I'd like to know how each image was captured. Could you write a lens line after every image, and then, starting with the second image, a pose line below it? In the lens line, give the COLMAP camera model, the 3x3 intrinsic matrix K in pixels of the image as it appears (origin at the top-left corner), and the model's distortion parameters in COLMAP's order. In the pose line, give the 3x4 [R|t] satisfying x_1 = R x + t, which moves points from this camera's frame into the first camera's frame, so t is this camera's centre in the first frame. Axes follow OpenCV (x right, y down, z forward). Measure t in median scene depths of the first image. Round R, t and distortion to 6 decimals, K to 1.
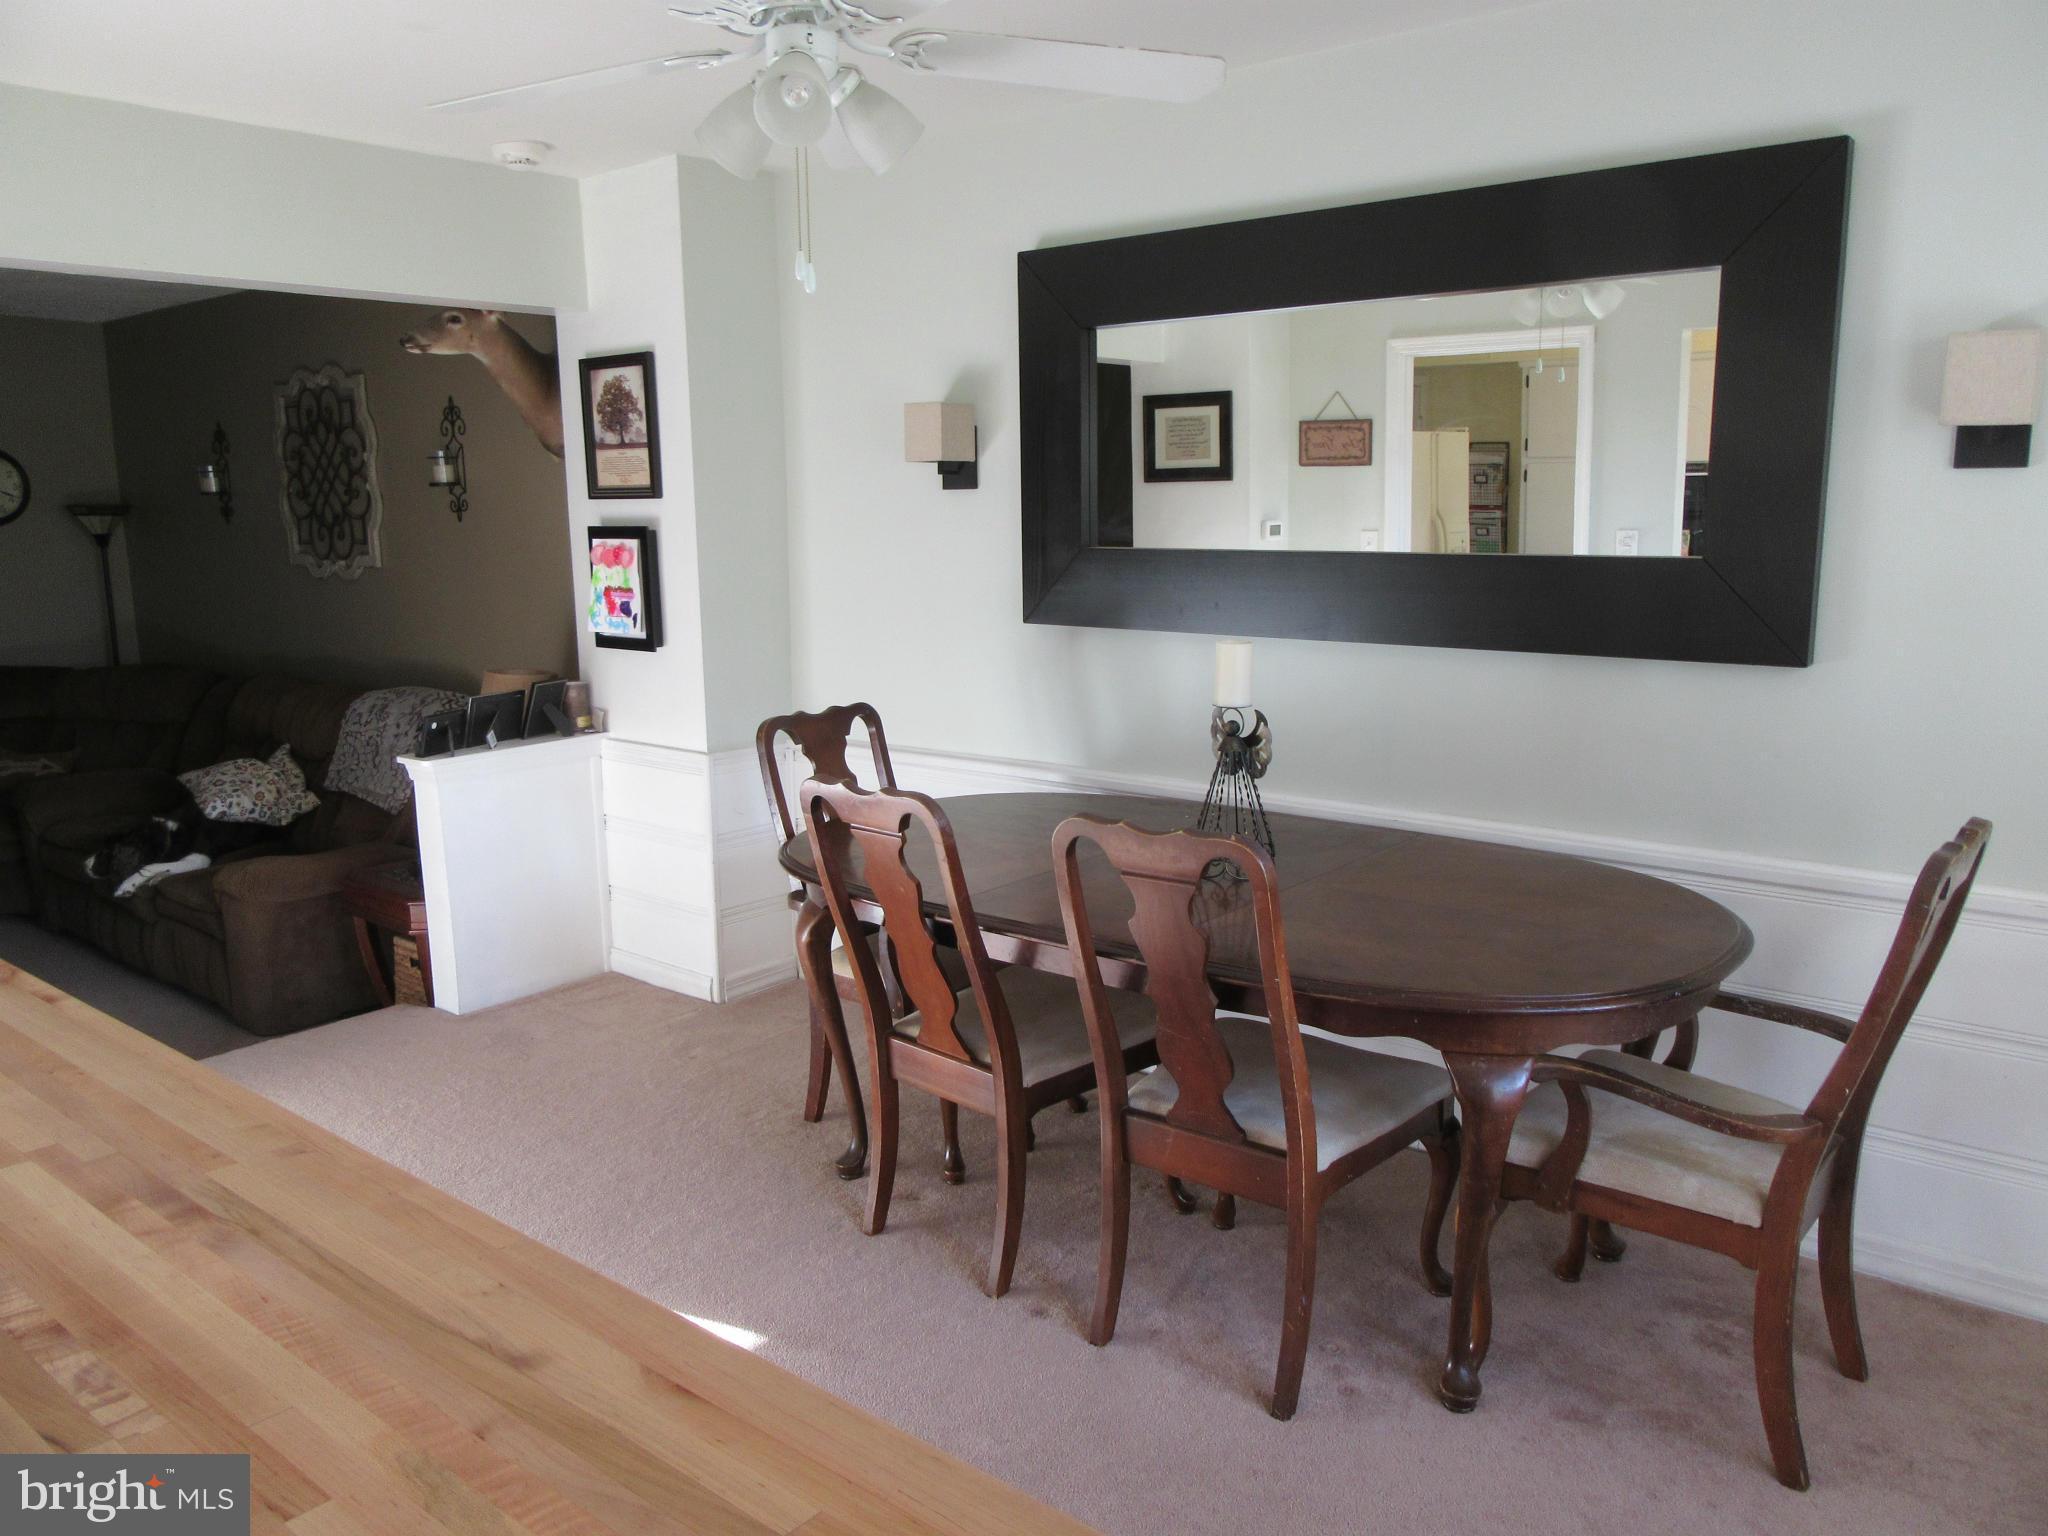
lens RADIAL K [[1491.7, 0, 1024.0], [0, 1491.7, 768.0], [0, 0, 1]] dist [0.005059, -0.005585]
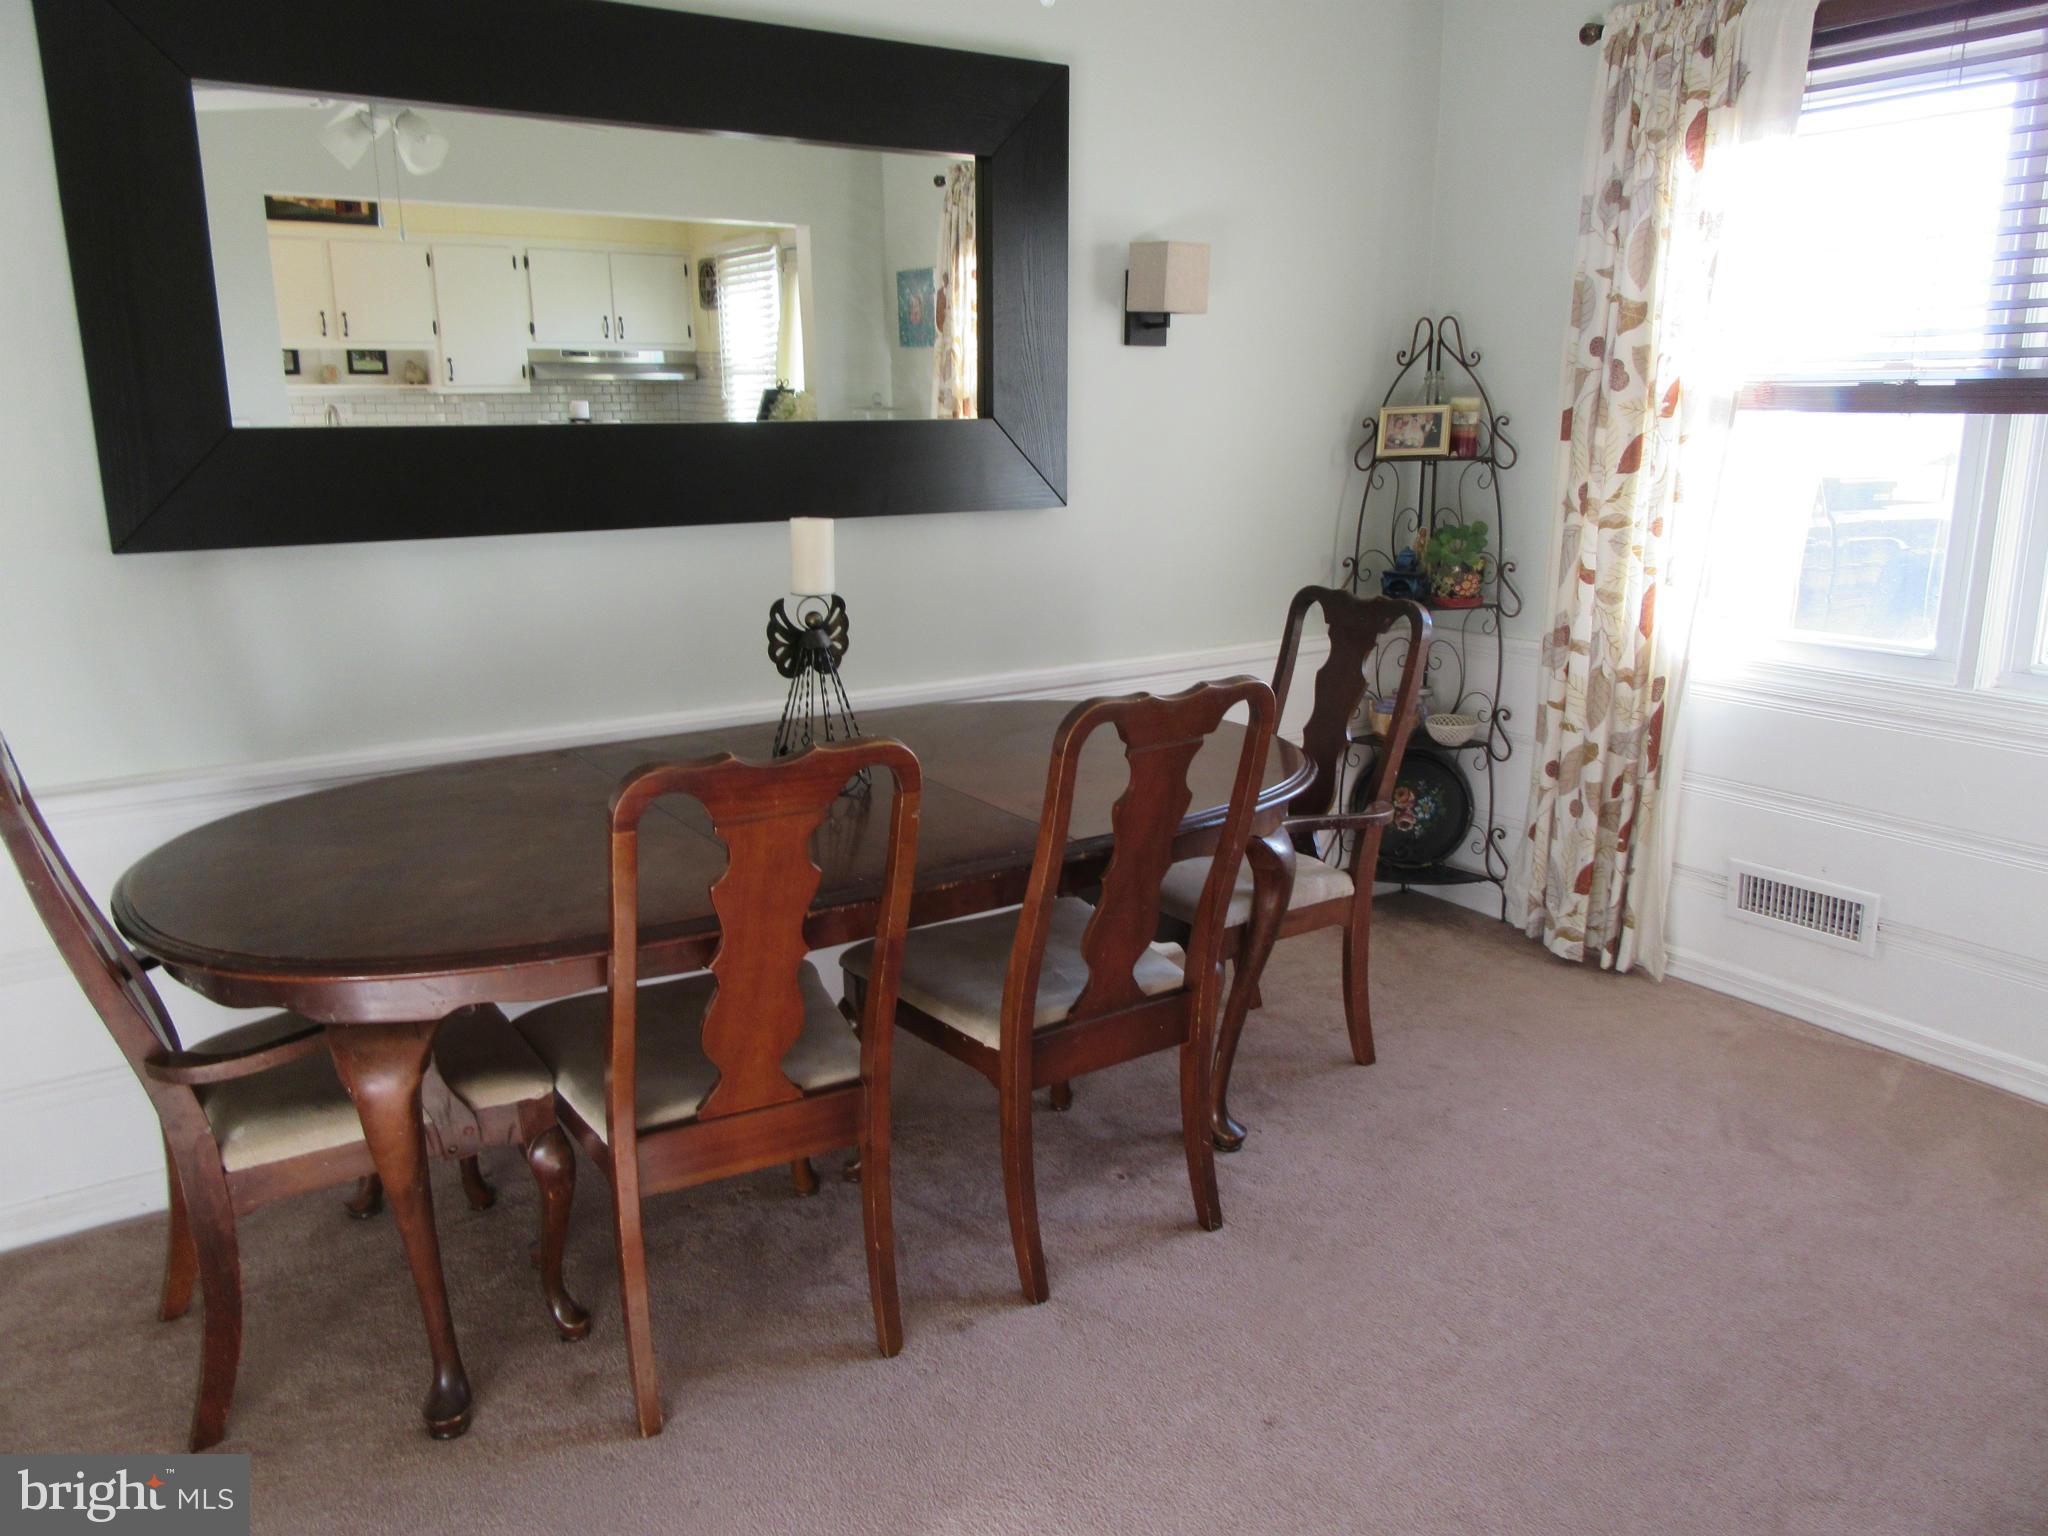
lens RADIAL K [[1491.7, 0, 1024.0], [0, 1491.7, 768.0], [0, 0, 1]] dist [0.005059, -0.005585]
pose [[0.293593, -0.218879, 0.930535, -0.652244], [0.169916, 0.969881, 0.174524, -0.074587], [-0.940708, 0.106874, 0.321942, 0.631715]]
